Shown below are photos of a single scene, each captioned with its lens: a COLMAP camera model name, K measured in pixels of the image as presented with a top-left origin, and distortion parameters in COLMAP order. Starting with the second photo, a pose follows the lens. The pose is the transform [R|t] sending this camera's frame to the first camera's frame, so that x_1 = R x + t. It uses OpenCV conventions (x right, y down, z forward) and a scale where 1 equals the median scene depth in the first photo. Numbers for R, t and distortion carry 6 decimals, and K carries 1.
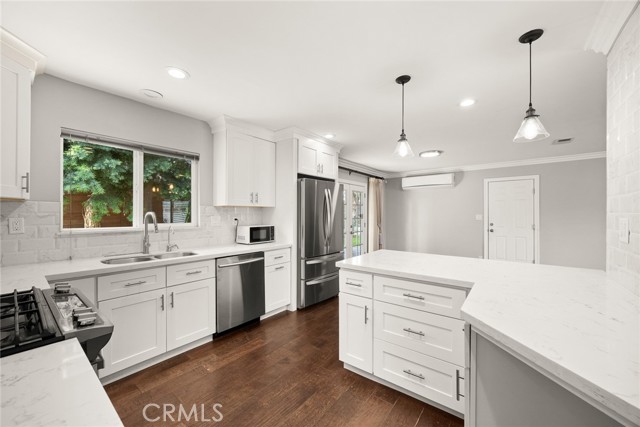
lens RADIAL K [[245.7, 0, 319.9], [0, 245.7, 214.4], [0, 0, 1]] dist [-0.001471, -0.000029]
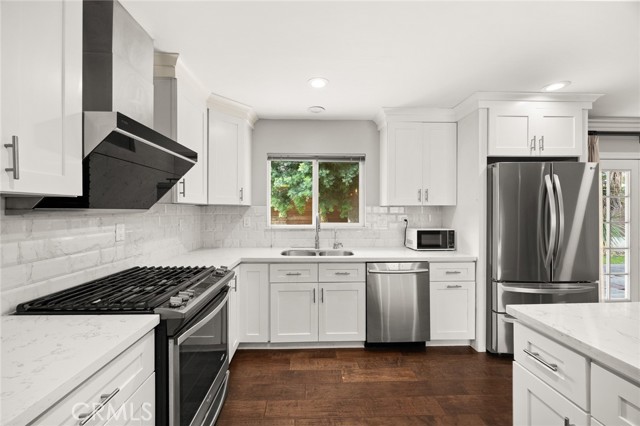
lens RADIAL K [[245.7, 0, 317.6], [0, 245.7, 210.4], [0, 0, 1]] dist [-0.001471, -0.000029]
pose [[0.646104, 0.000296, -0.763249, 0.145073], [-0.001317, 0.999999, -0.000727, -0.016080], [0.763248, 0.001475, 0.646103, 0.201720]]
